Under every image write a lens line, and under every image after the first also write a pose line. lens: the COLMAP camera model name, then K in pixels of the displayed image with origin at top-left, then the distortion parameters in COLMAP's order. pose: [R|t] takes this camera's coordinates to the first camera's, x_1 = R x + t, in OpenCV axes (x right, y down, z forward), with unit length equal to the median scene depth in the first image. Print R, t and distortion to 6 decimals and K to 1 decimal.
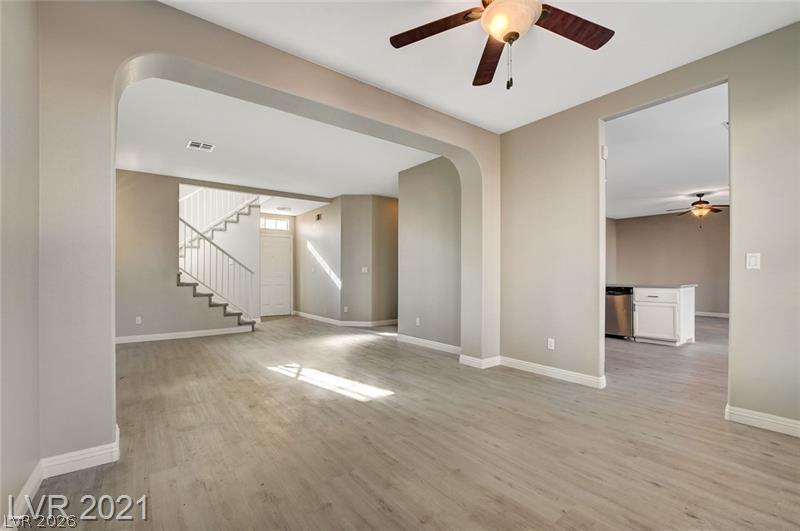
lens RADIAL K [[349.8, 0, 393.2], [0, 349.8, 271.8], [0, 0, 1]] dist [-0.014065, 0.000082]
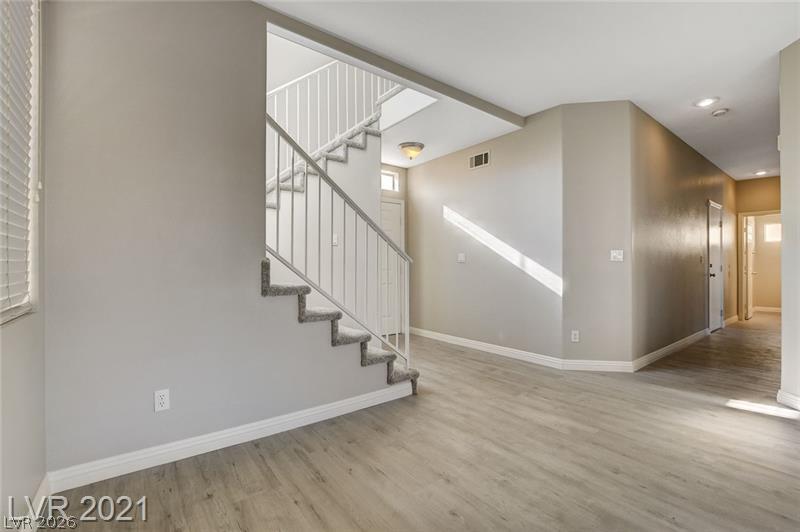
lens RADIAL K [[355.9, 0, 394.5], [0, 355.9, 268.7], [0, 0, 1]] dist [-0.035451, 0.000187]
pose [[0.999875, -0.002814, -0.015584, -0.461152], [0.003006, 0.999920, 0.012296, 0.007322], [0.015548, -0.012342, 0.999803, 0.610247]]
